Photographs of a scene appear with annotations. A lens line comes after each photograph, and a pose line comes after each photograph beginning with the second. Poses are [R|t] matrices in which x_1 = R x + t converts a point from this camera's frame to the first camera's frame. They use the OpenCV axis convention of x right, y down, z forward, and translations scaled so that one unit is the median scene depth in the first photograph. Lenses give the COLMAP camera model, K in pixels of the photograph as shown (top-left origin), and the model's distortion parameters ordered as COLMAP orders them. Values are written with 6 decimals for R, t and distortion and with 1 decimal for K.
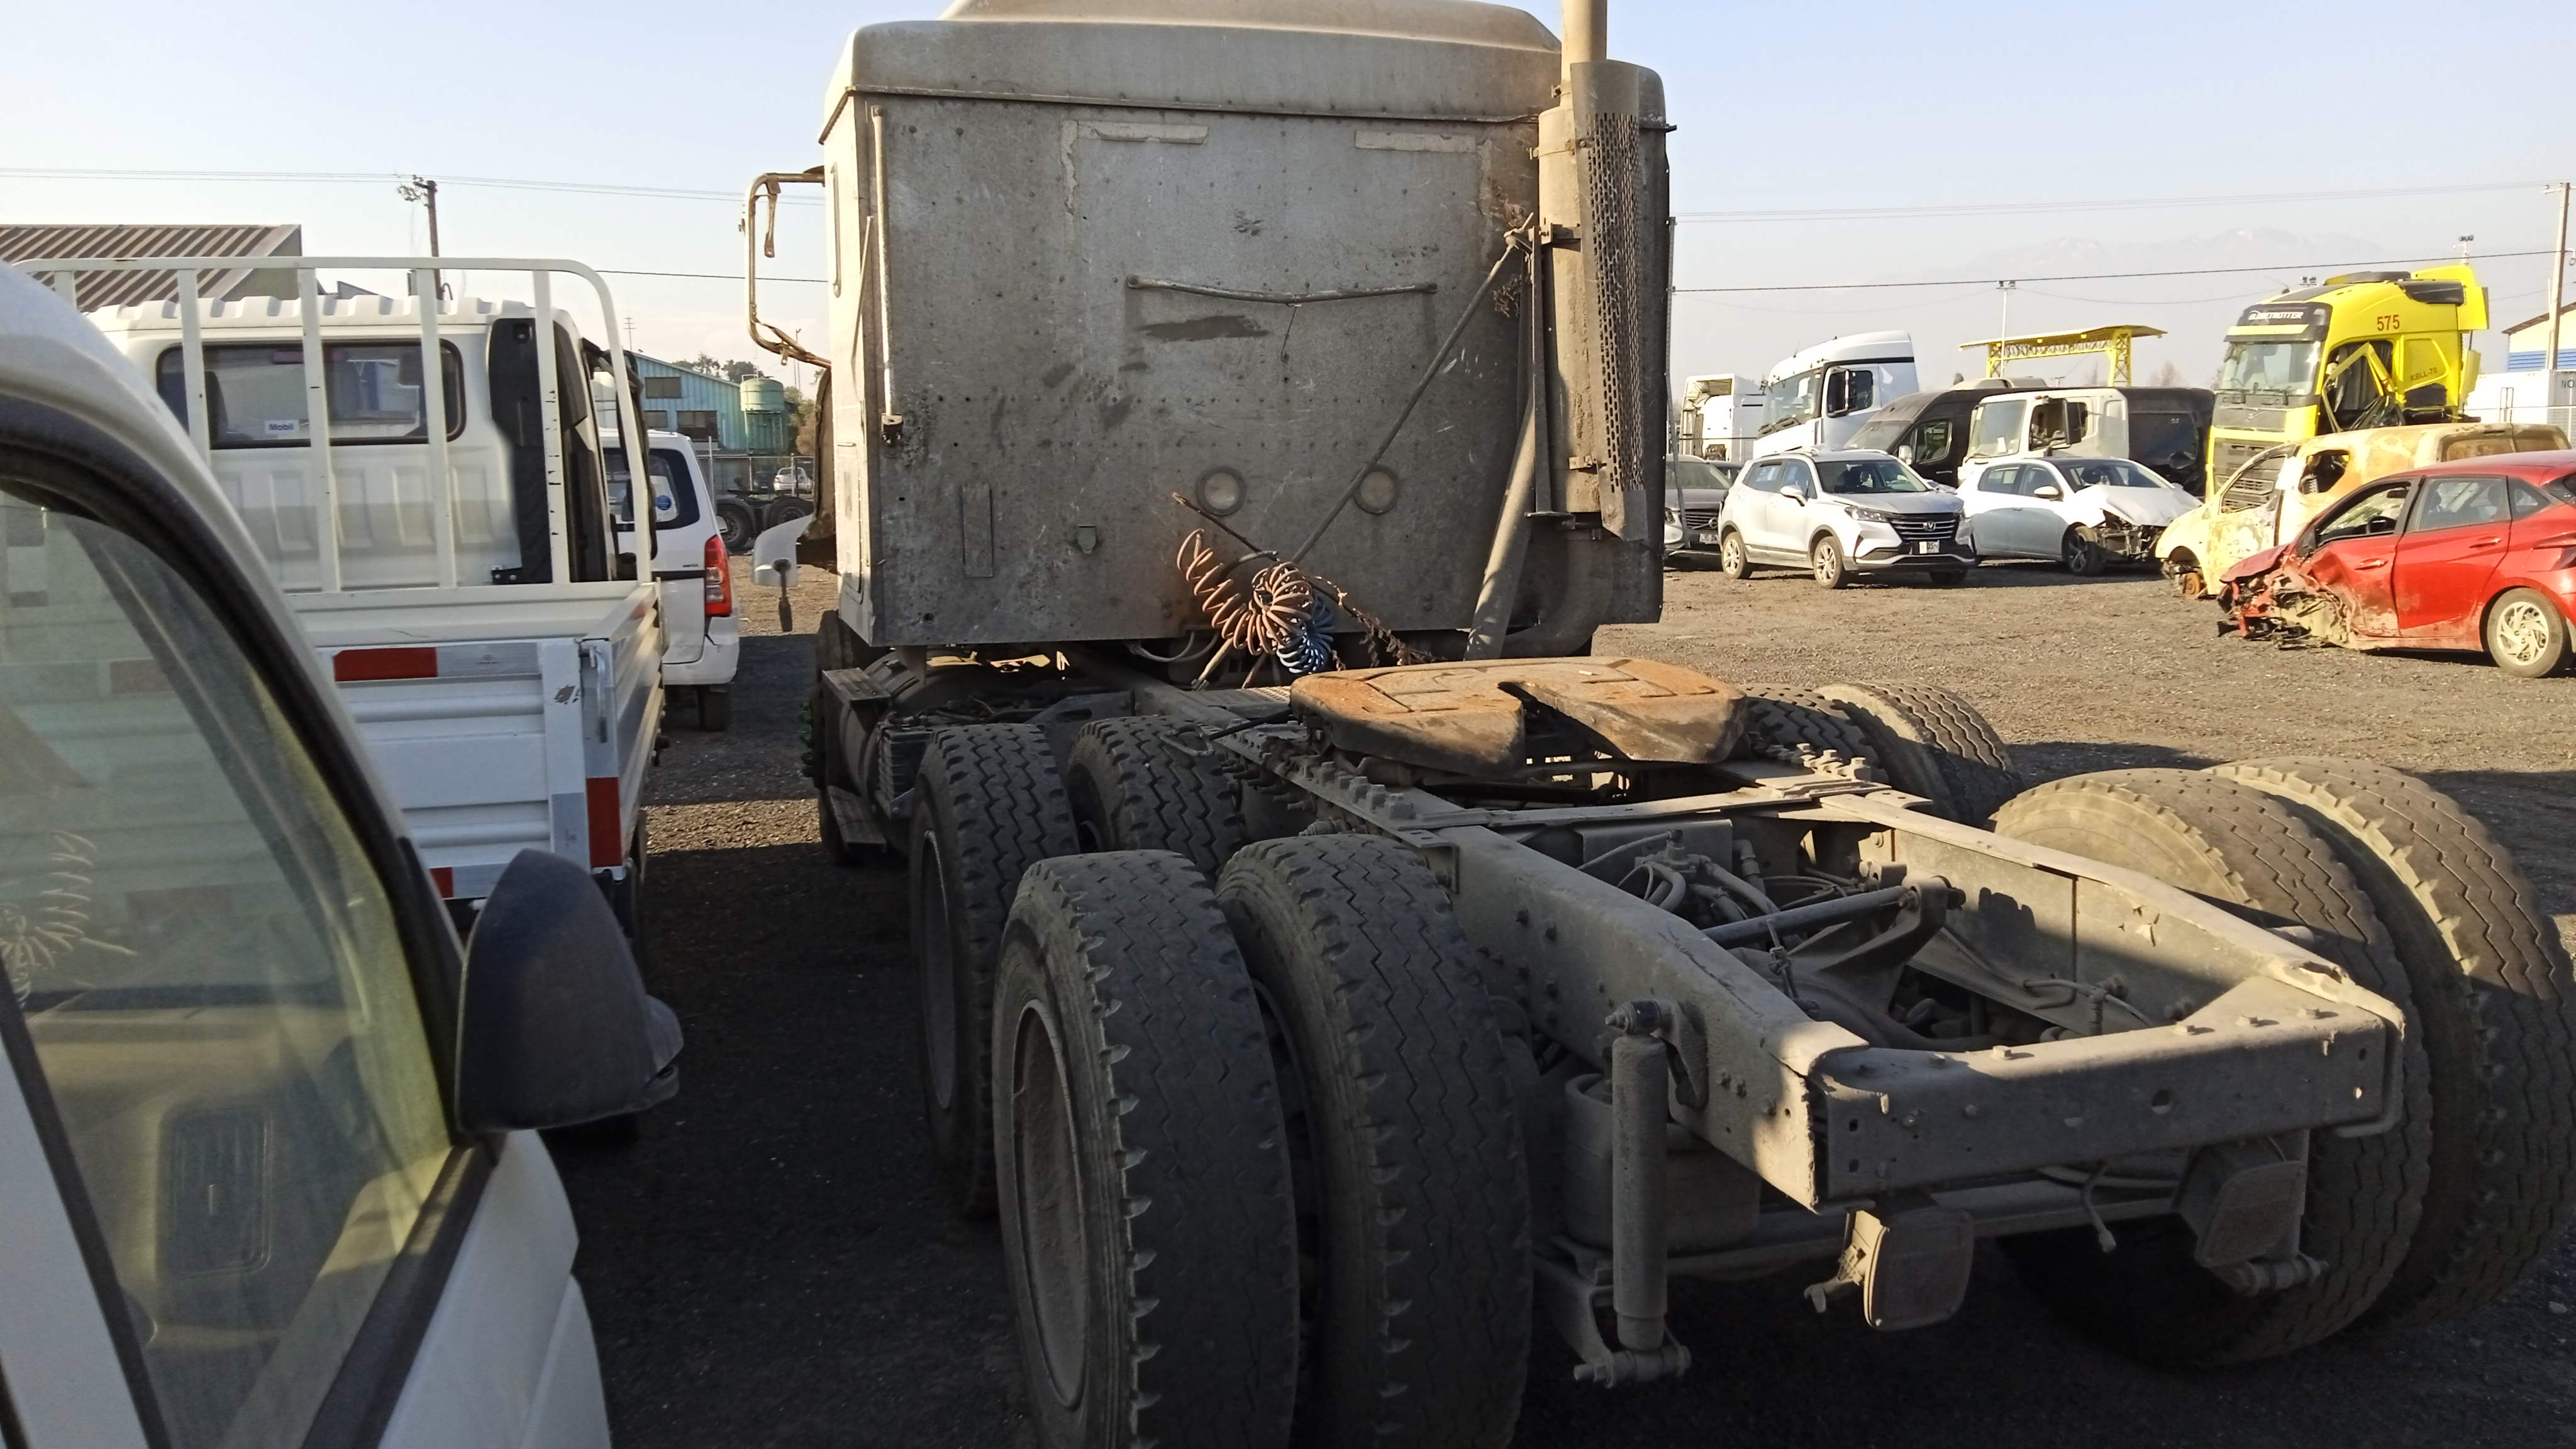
lens RADIAL K [[2076.5, 0, 1298.7], [0, 2076.5, 707.7], [0, 0, 1]] dist [0.117392, -0.207655]
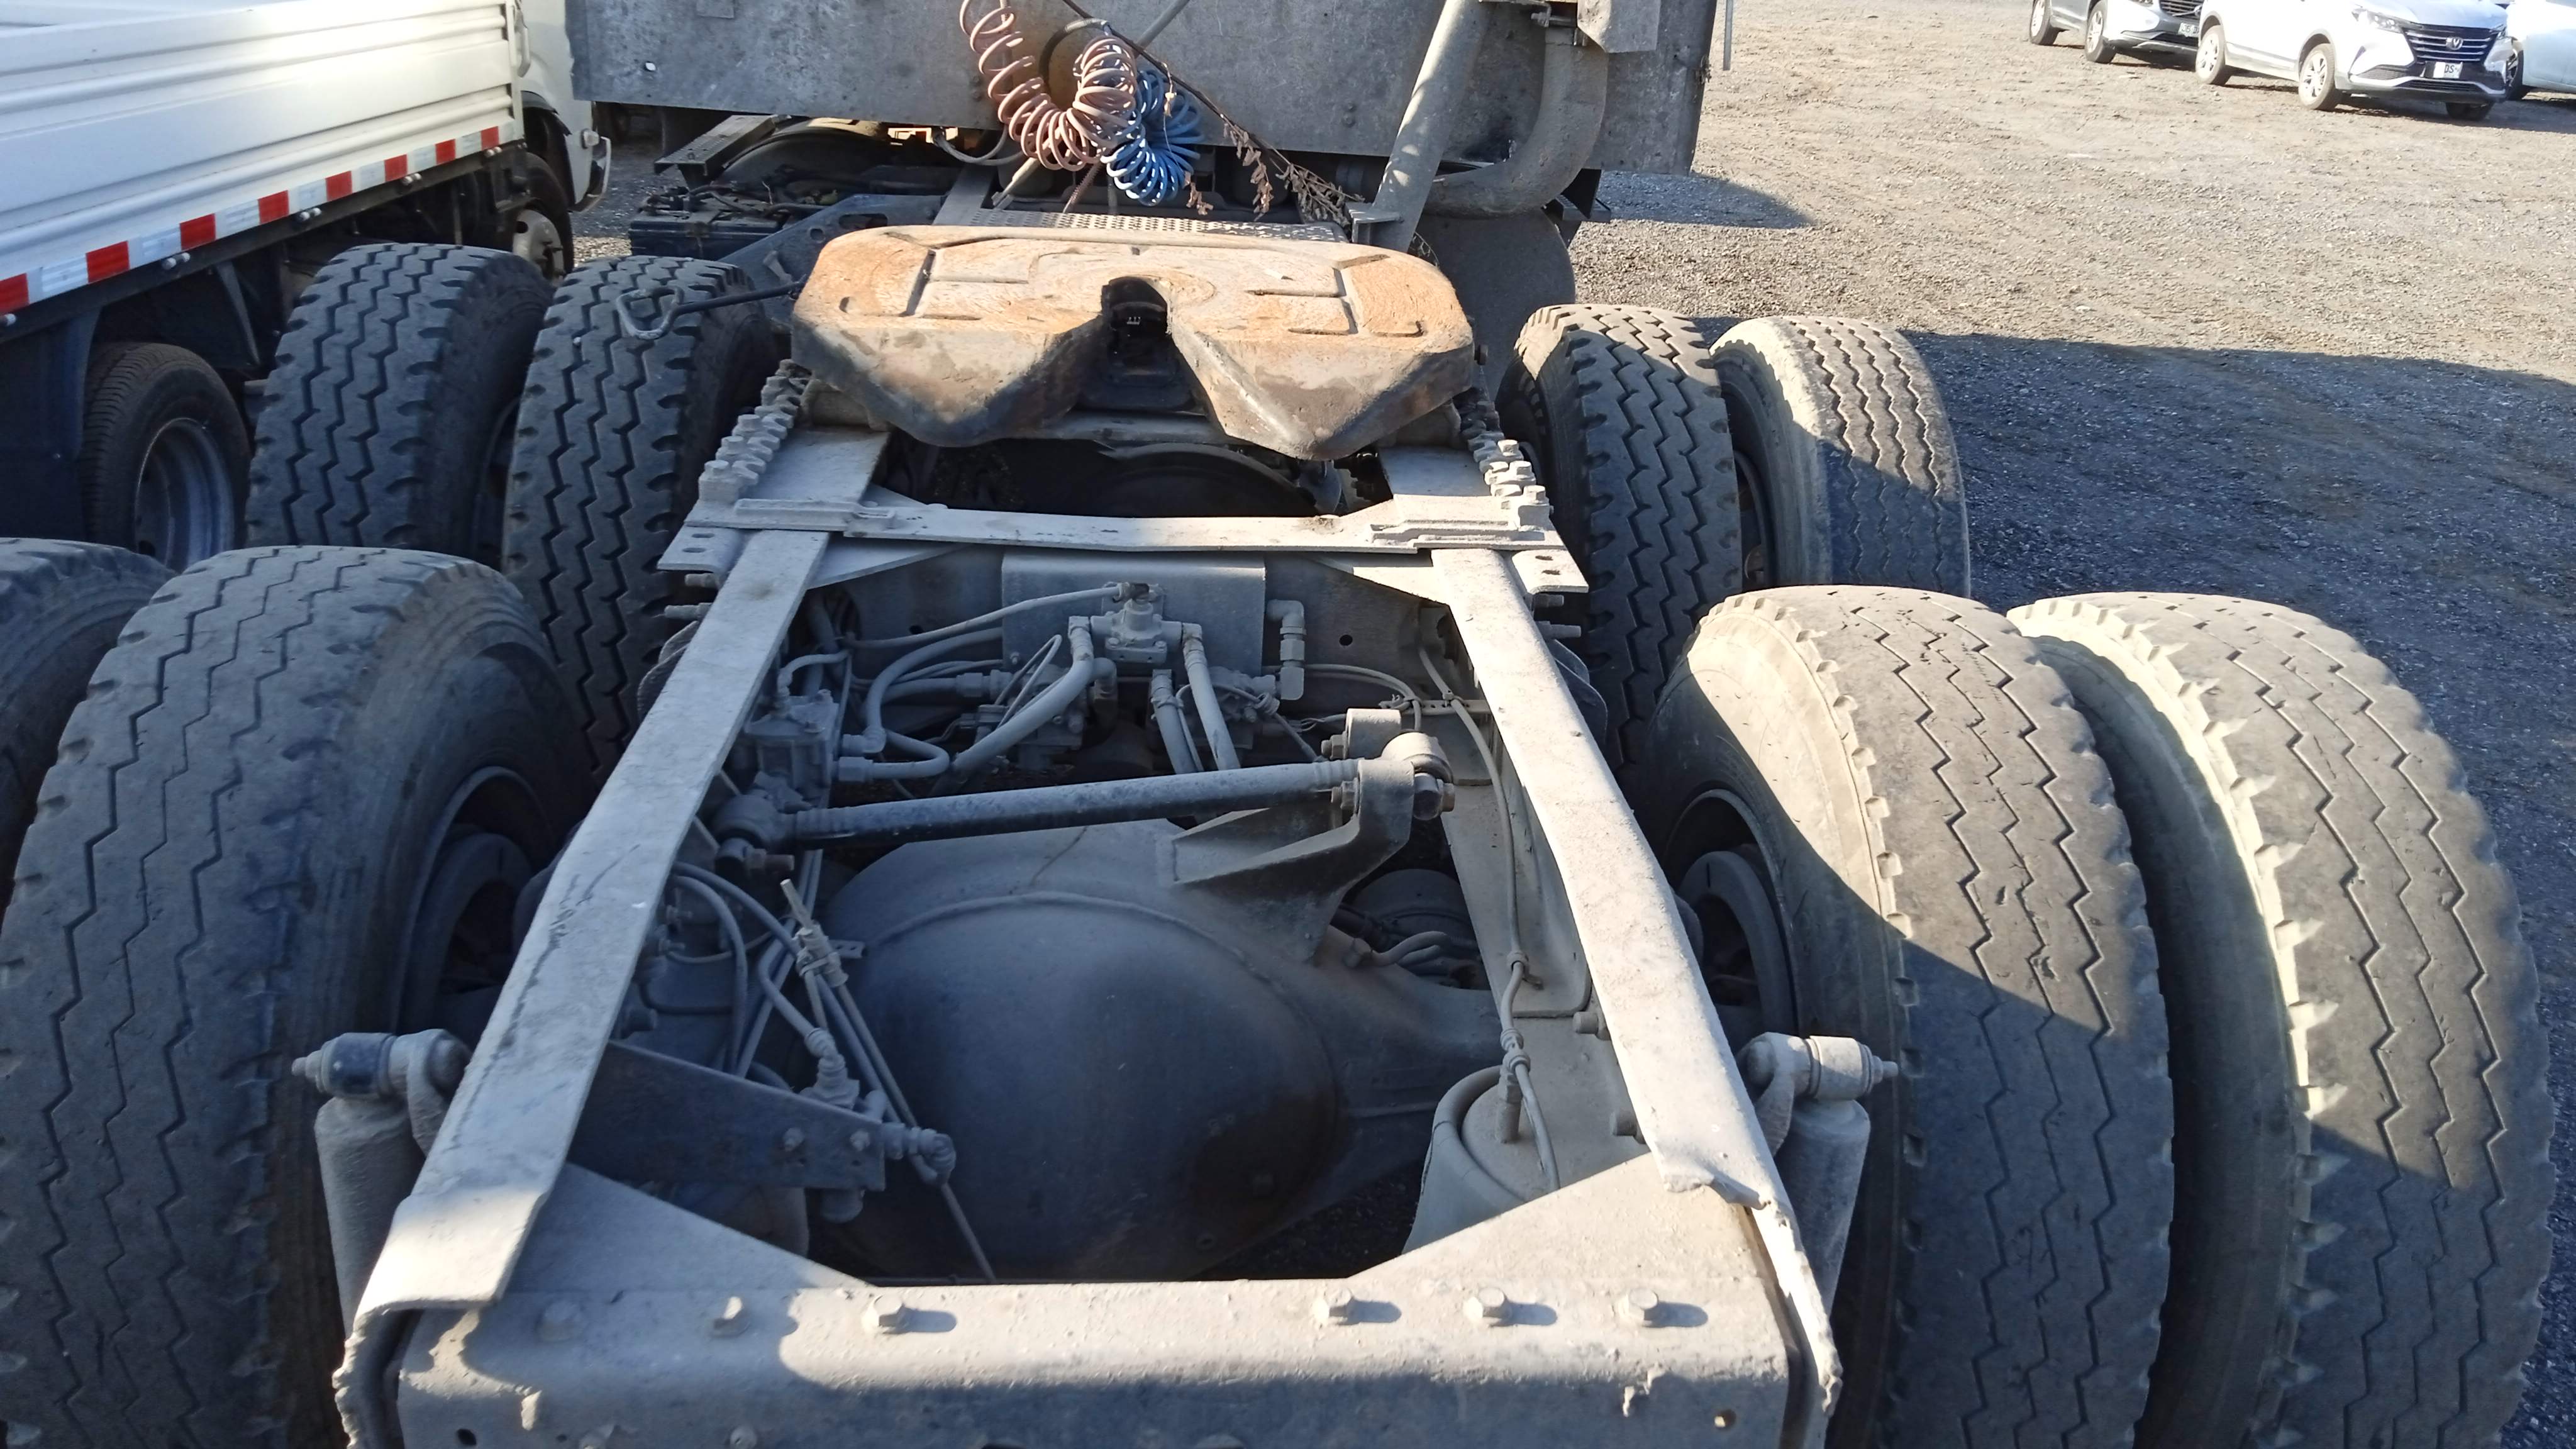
lens RADIAL K [[2076.5, 0, 1298.7], [0, 2076.5, 707.7], [0, 0, 1]] dist [0.117392, -0.207655]
pose [[0.970372, 0.155279, -0.185110, 0.223734], [-0.102319, 0.958147, 0.267367, -0.048377], [0.218879, -0.240505, 0.945647, 0.271682]]
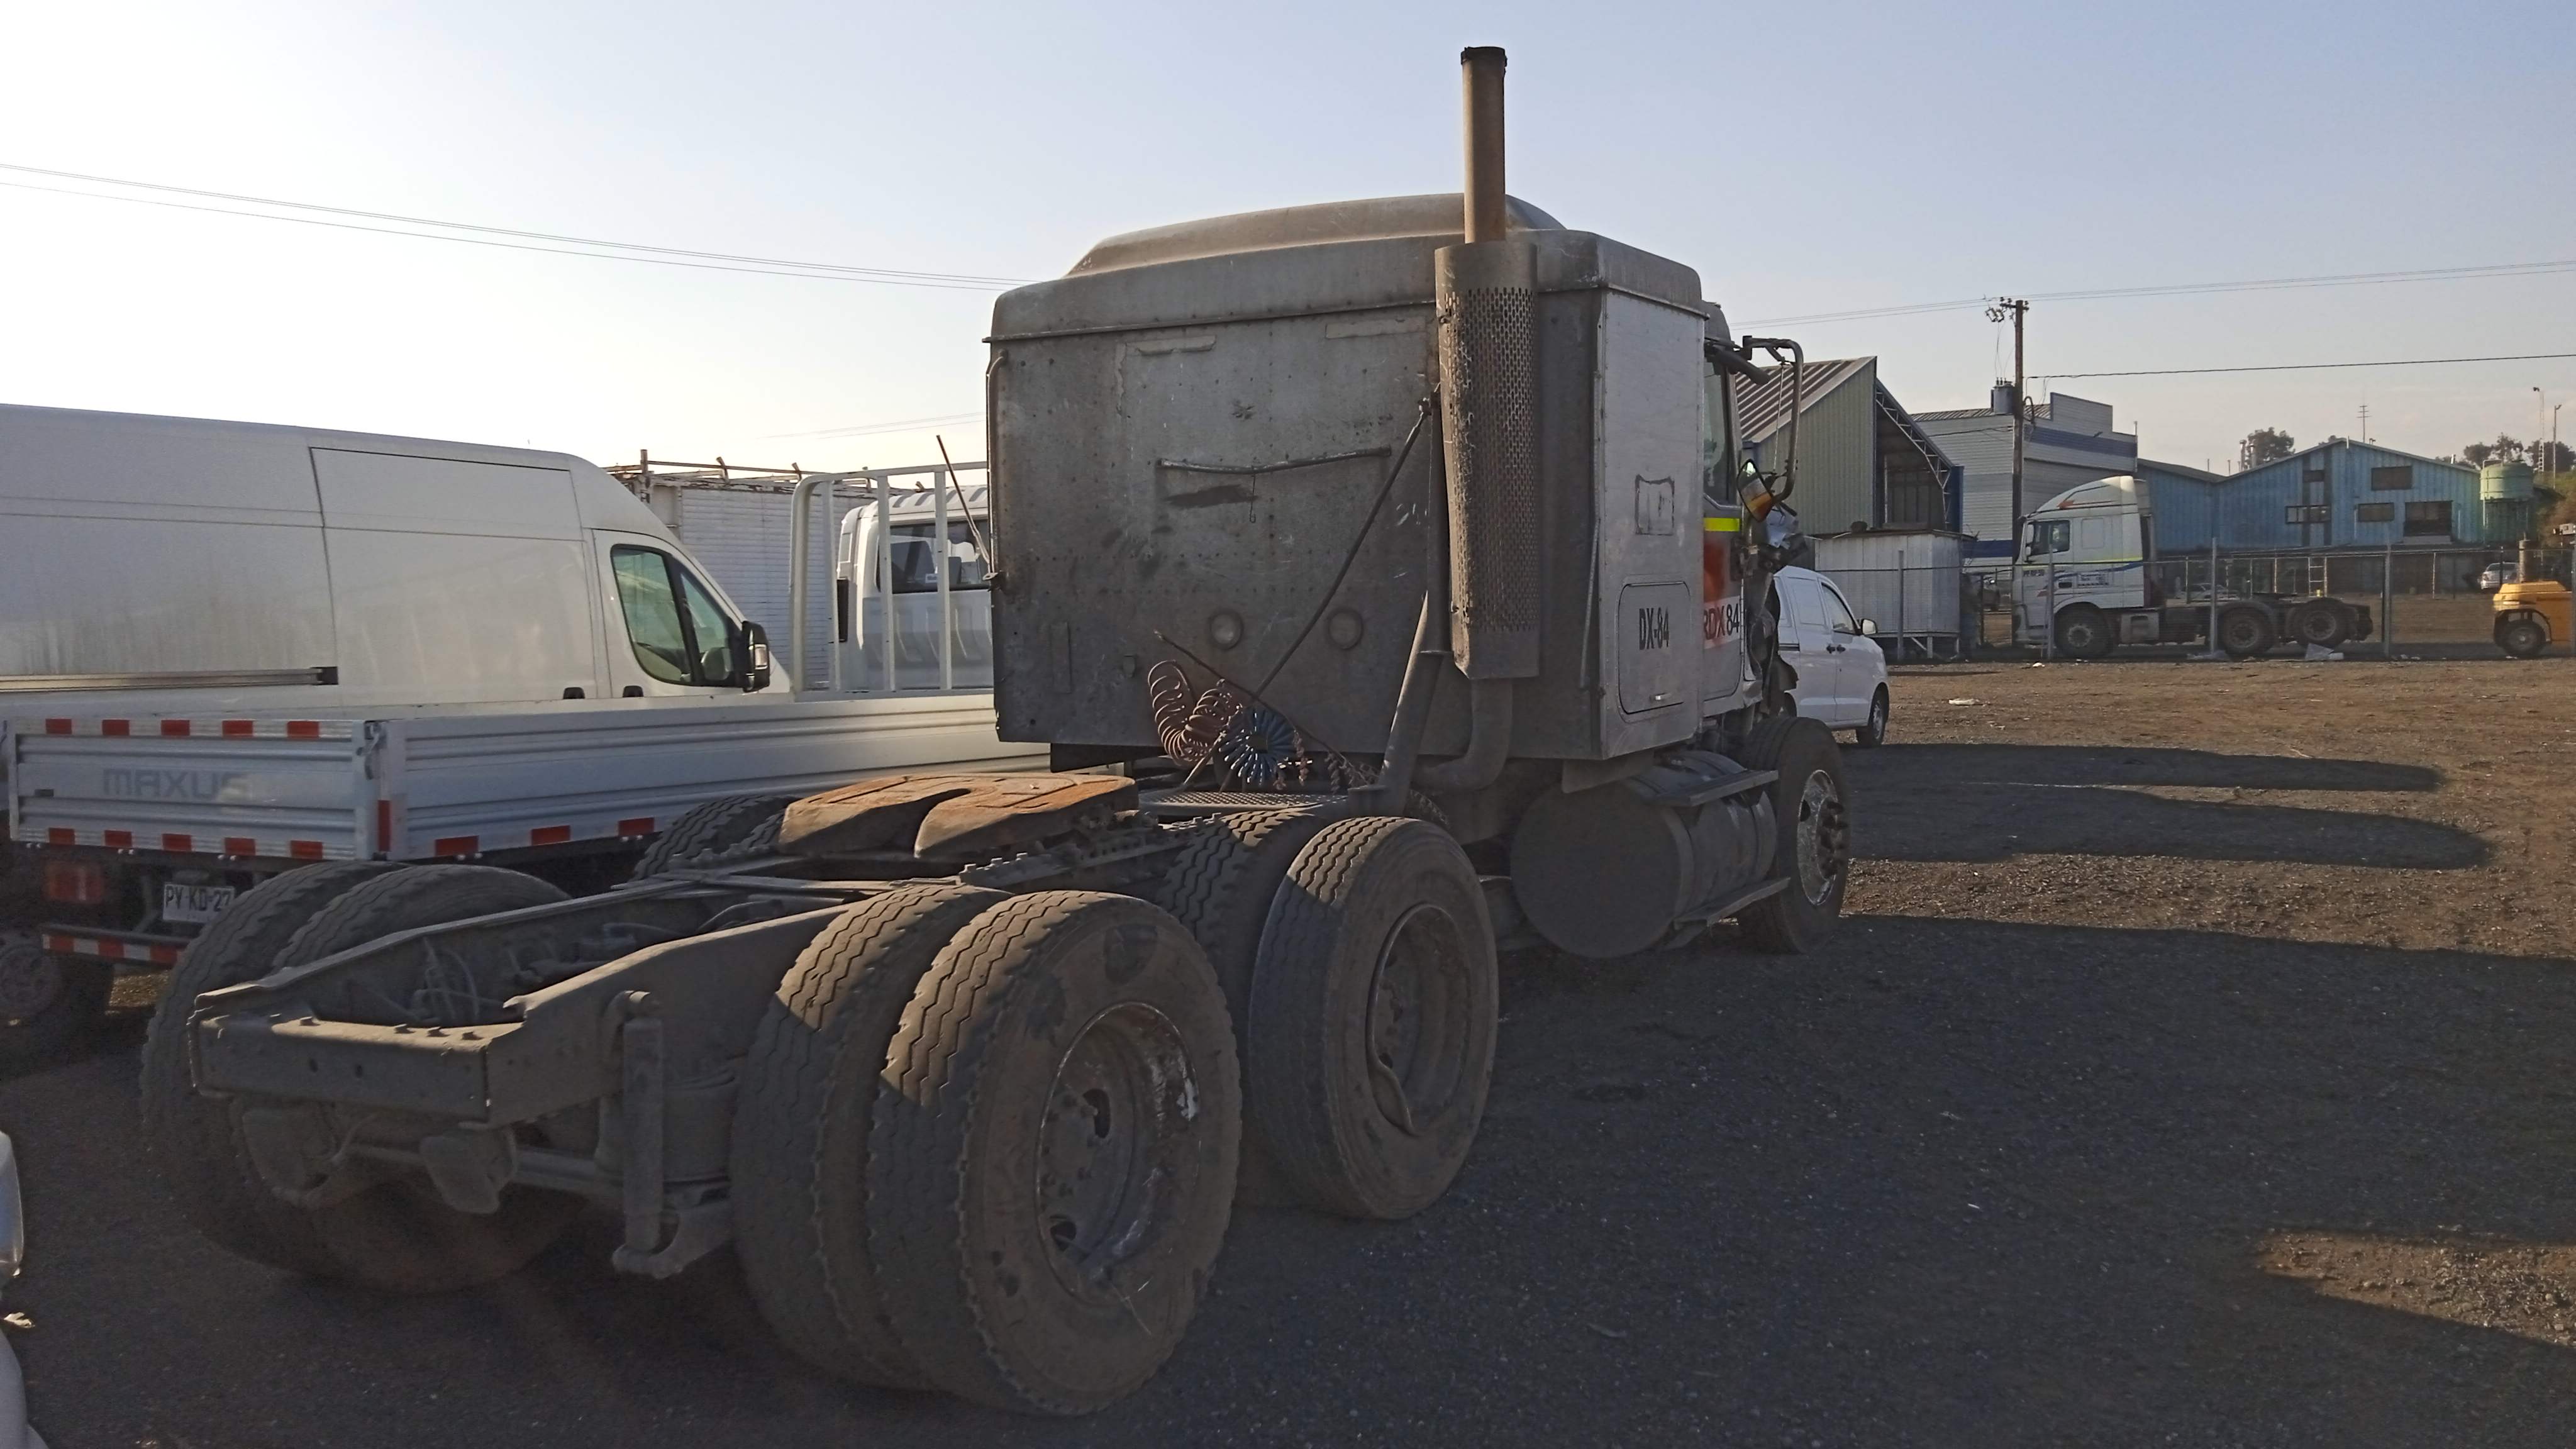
lens RADIAL K [[2112.0, 0, 1288.0], [0, 2112.0, 724.5], [0, 0, 1]] dist [0.002926, -0.001643]
pose [[0.687577, 0.044222, -0.724764, 0.897334], [-0.071703, 0.997400, -0.007167, -0.043134], [0.722563, 0.056896, 0.688960, 0.186624]]
